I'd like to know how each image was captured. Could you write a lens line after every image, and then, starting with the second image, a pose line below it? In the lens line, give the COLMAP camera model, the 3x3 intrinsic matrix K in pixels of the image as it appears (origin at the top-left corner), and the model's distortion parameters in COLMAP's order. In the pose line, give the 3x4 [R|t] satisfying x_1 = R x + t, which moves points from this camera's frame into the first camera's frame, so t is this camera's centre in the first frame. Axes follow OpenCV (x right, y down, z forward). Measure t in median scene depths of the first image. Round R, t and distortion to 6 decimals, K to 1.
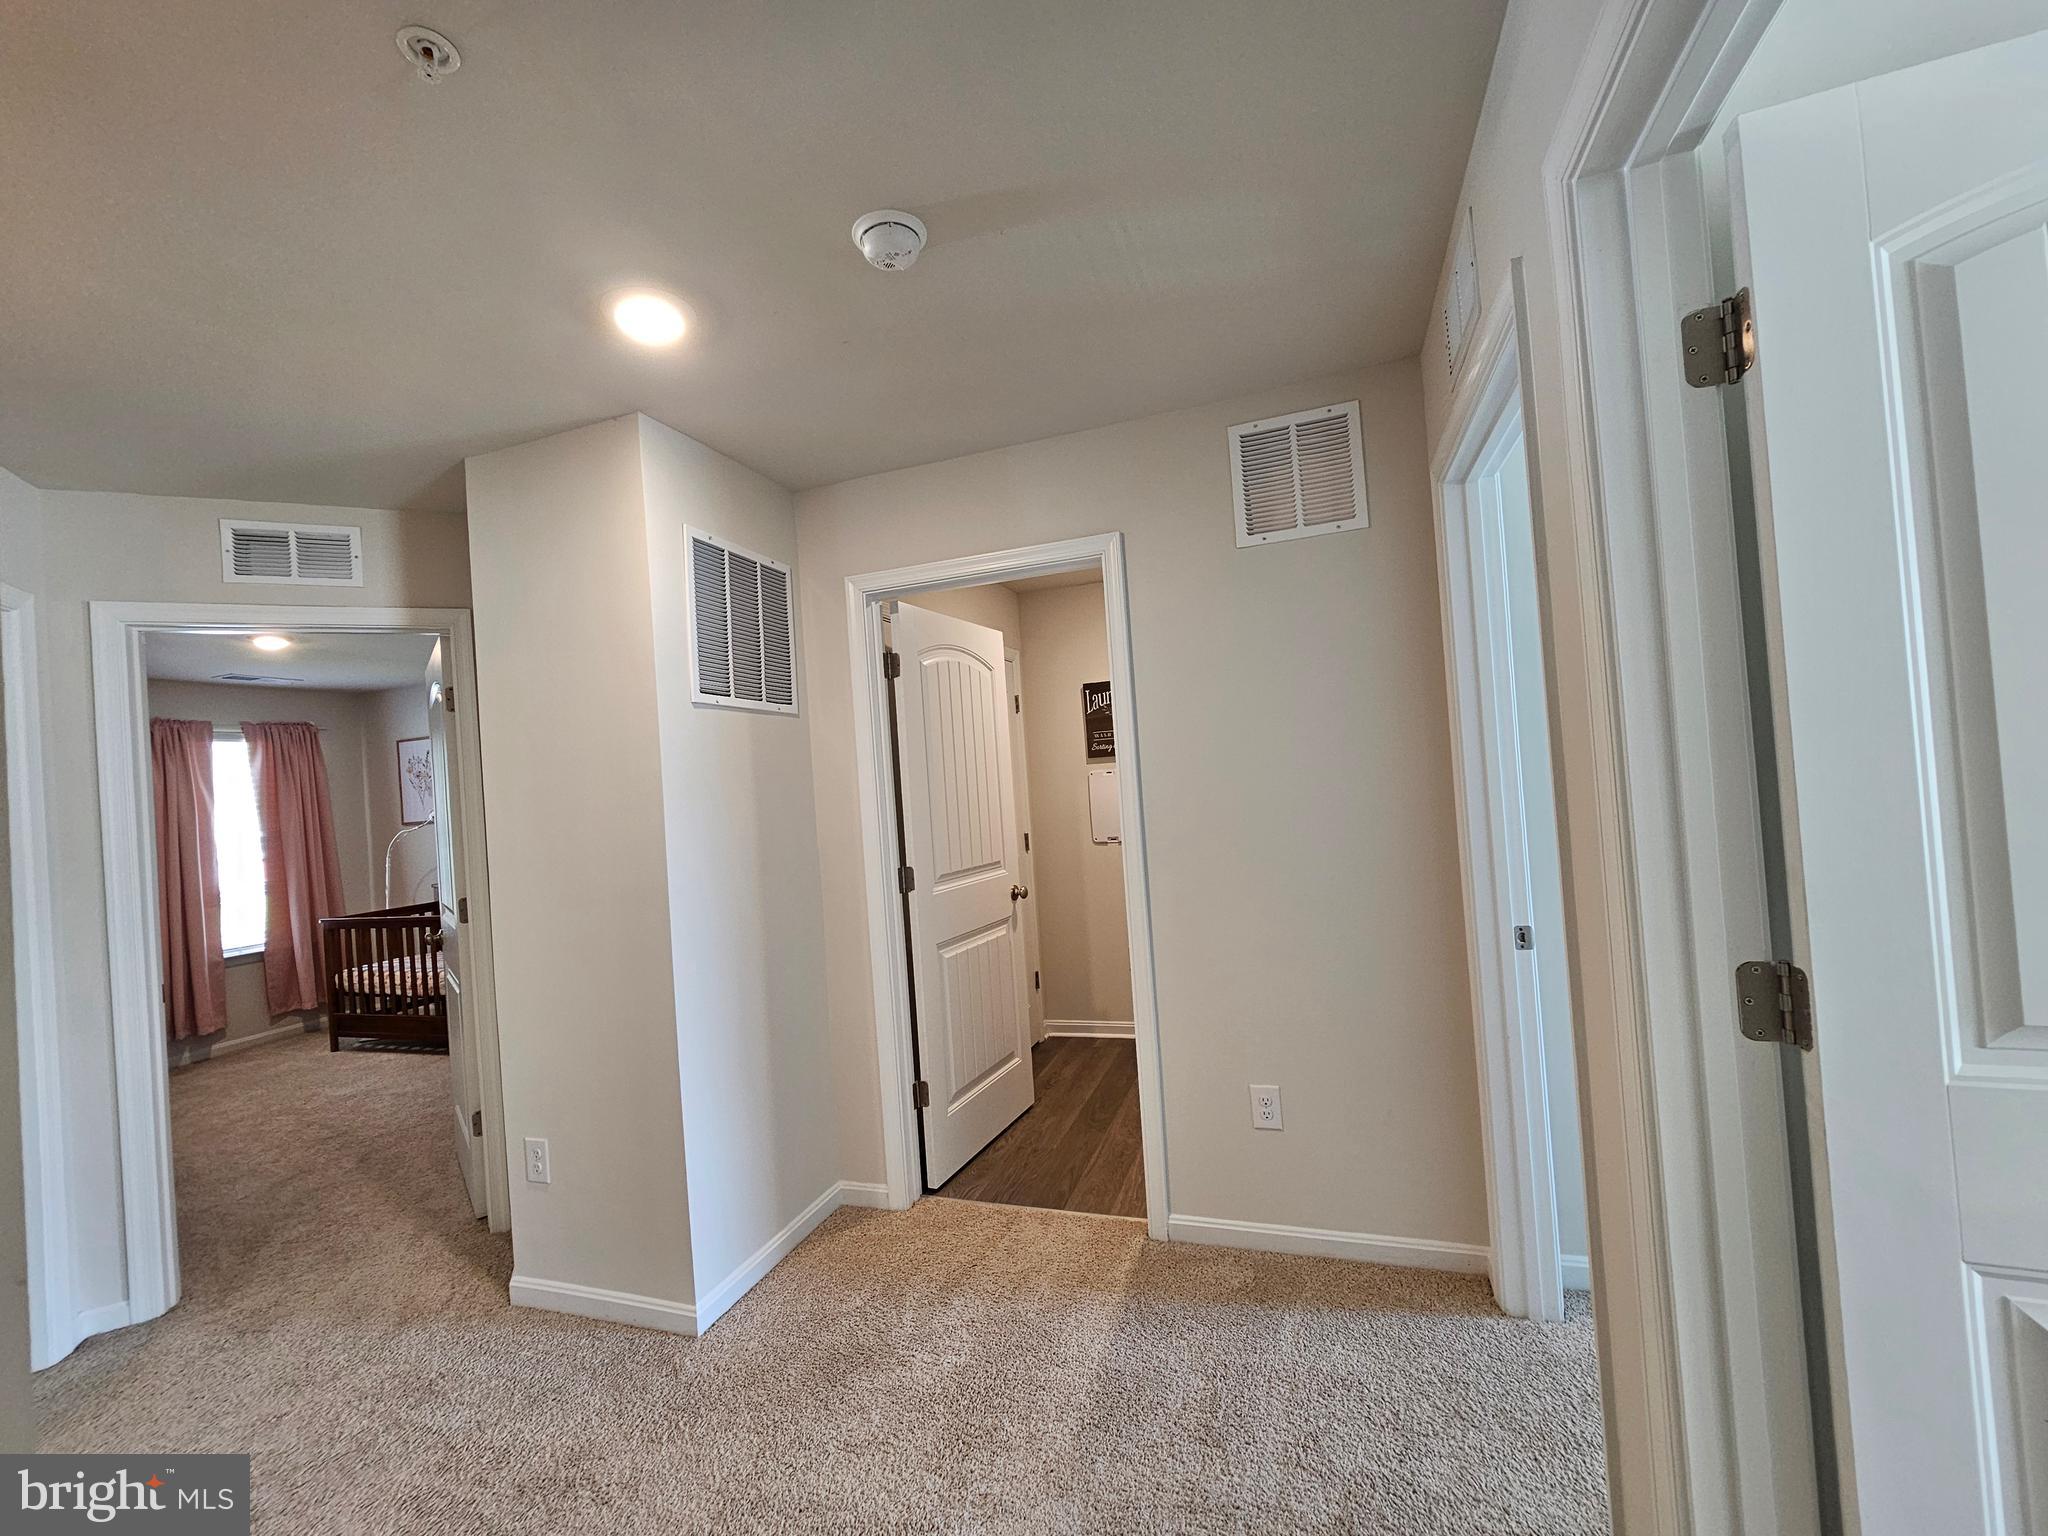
lens RADIAL K [[837.6, 0, 1028.8], [0, 837.6, 773.8], [0, 0, 1]] dist [-0.002918, 0.001524]
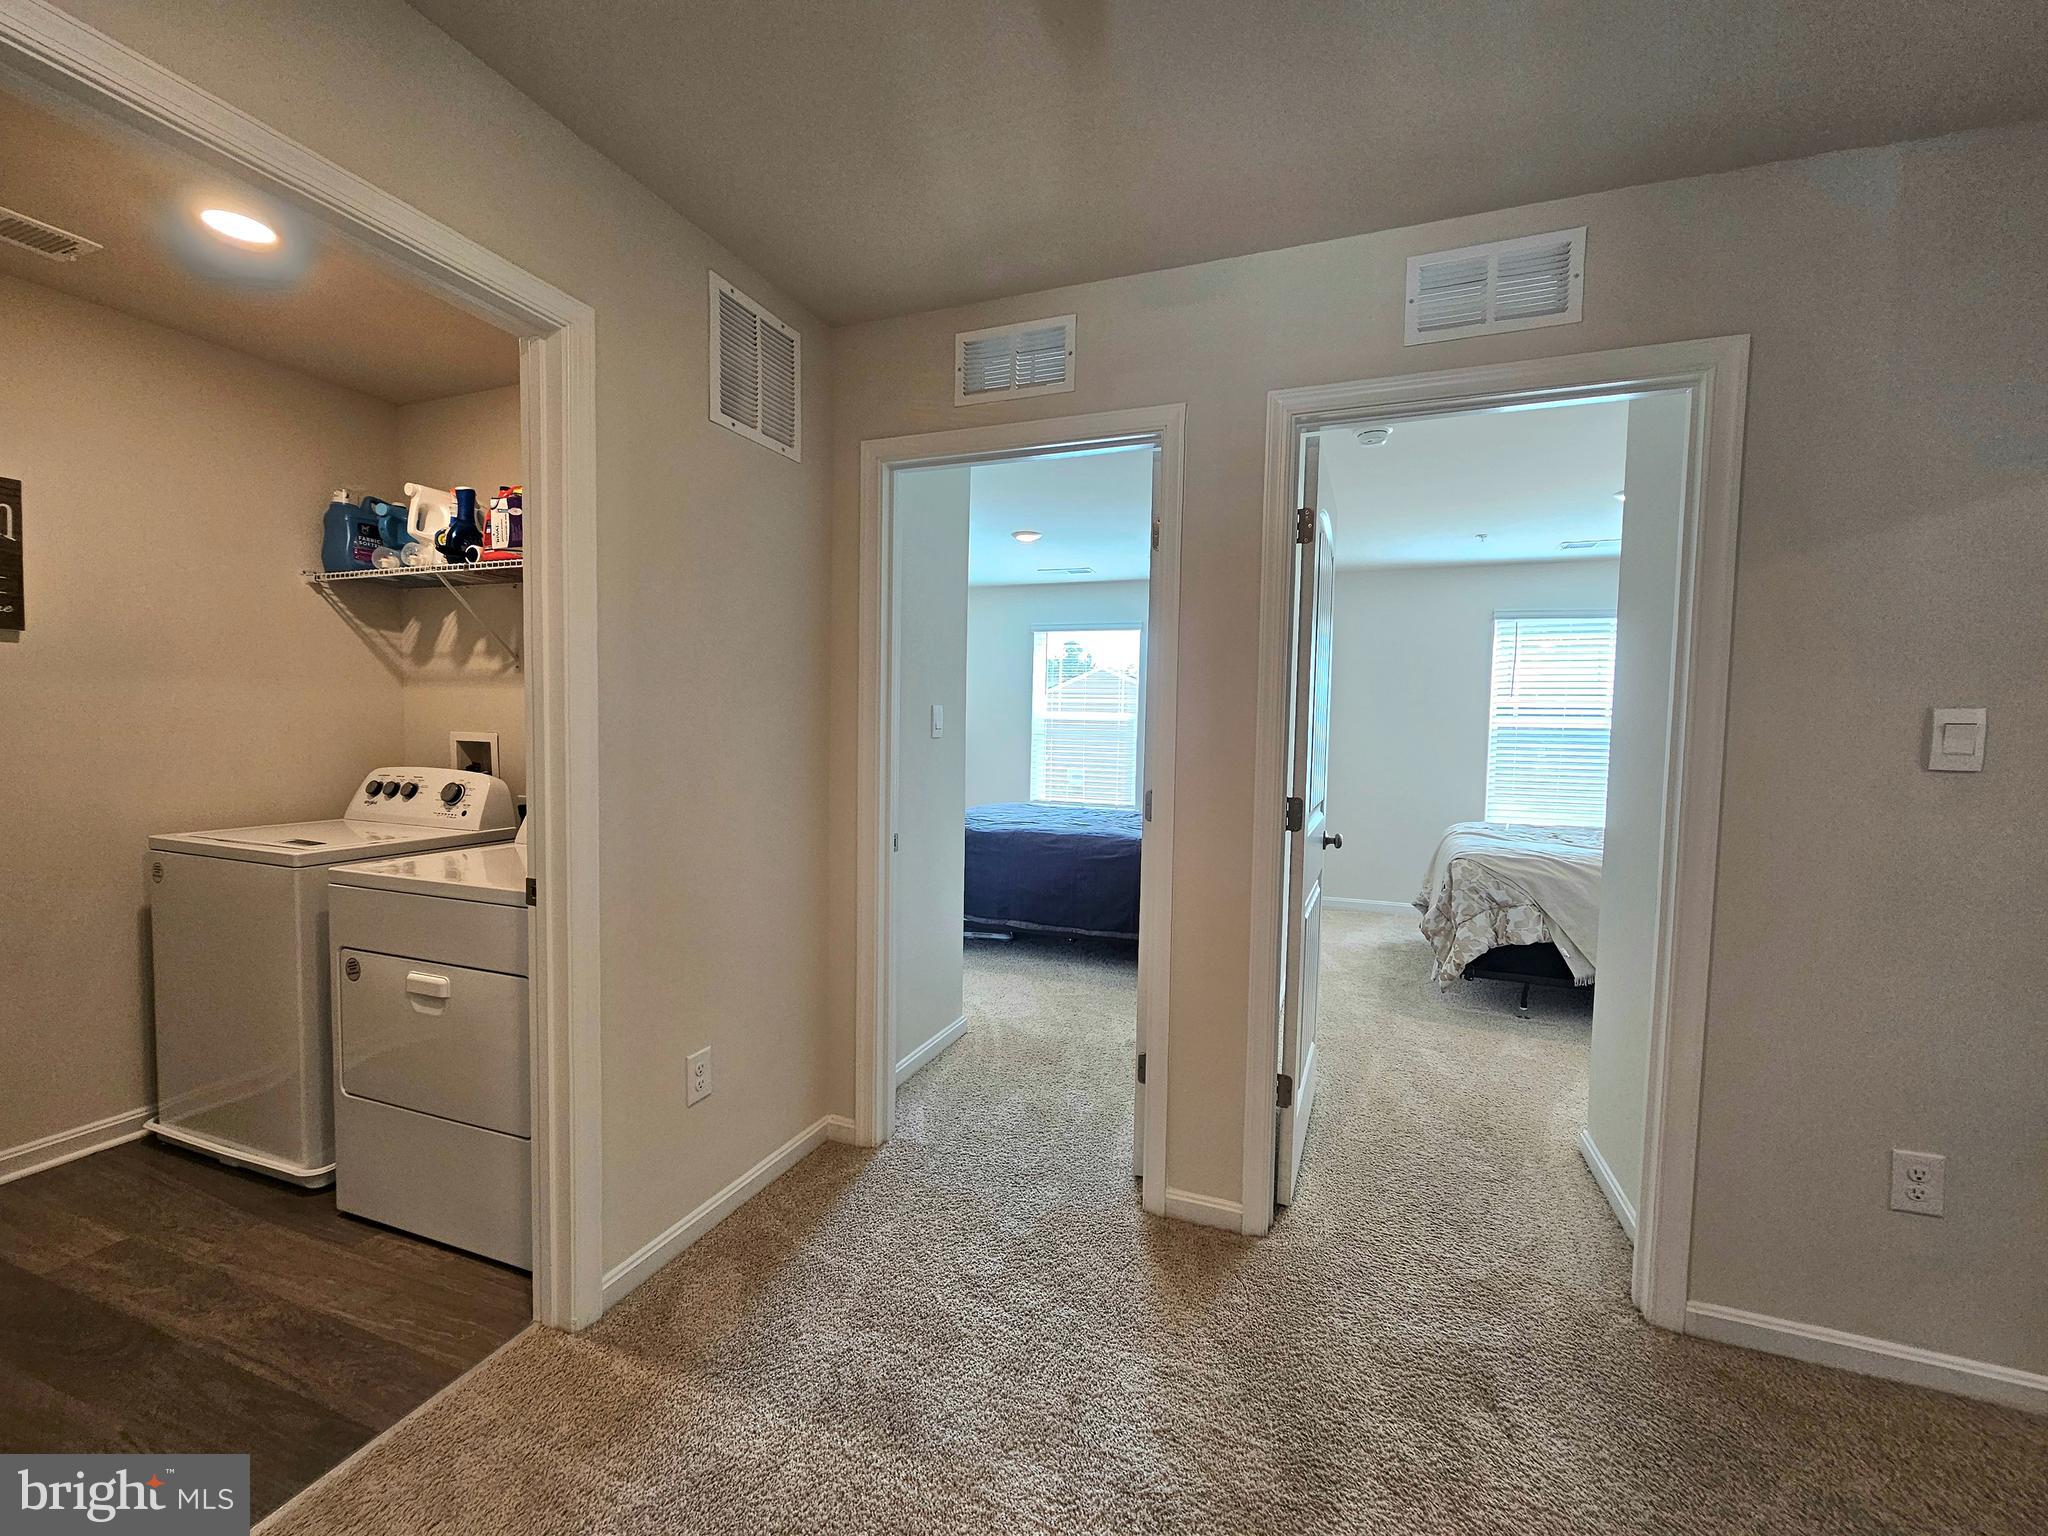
lens RADIAL K [[837.6, 0, 1023.1], [0, 837.6, 773.7], [0, 0, 1]] dist [-0.002918, 0.001524]
pose [[0.035411, 0.014920, 0.999261, -0.578047], [-0.035288, 0.999284, -0.013669, 0.086273], [-0.998750, -0.034778, 0.035912, 0.647842]]
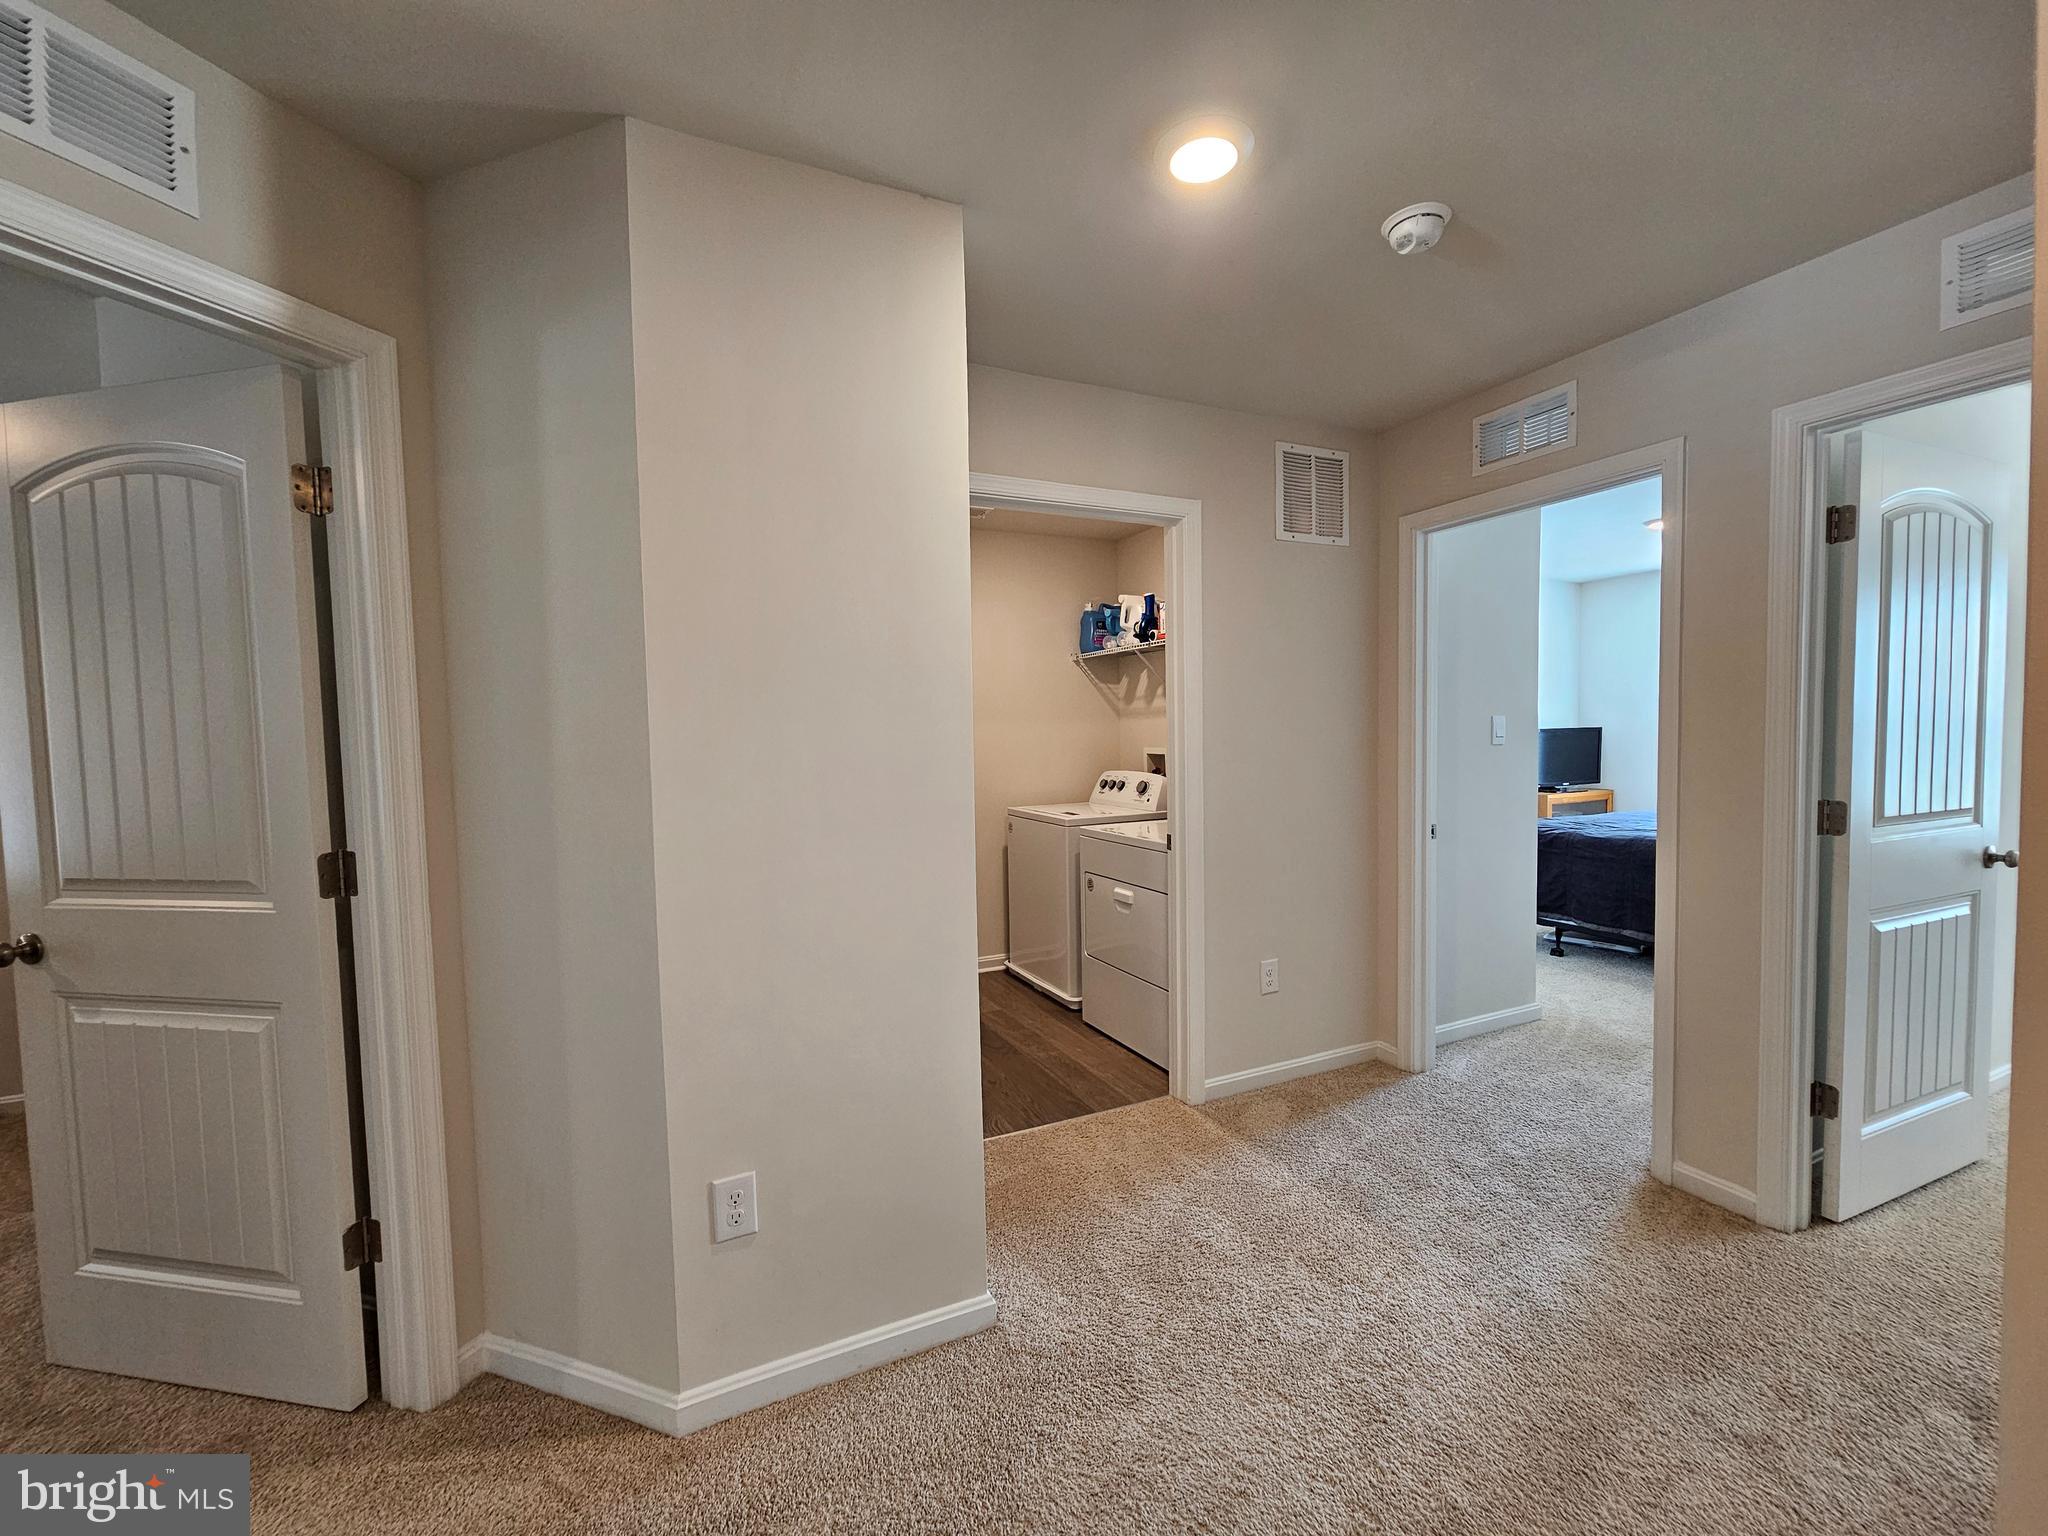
lens RADIAL K [[837.6, 0, 1030.5], [0, 837.6, 773.2], [0, 0, 1]] dist [-0.002918, 0.001524]
pose [[0.714559, 0.022047, 0.699228, -0.897257], [-0.040962, 0.999107, 0.010357, 0.085770], [-0.698375, -0.036043, 0.714824, 0.345173]]
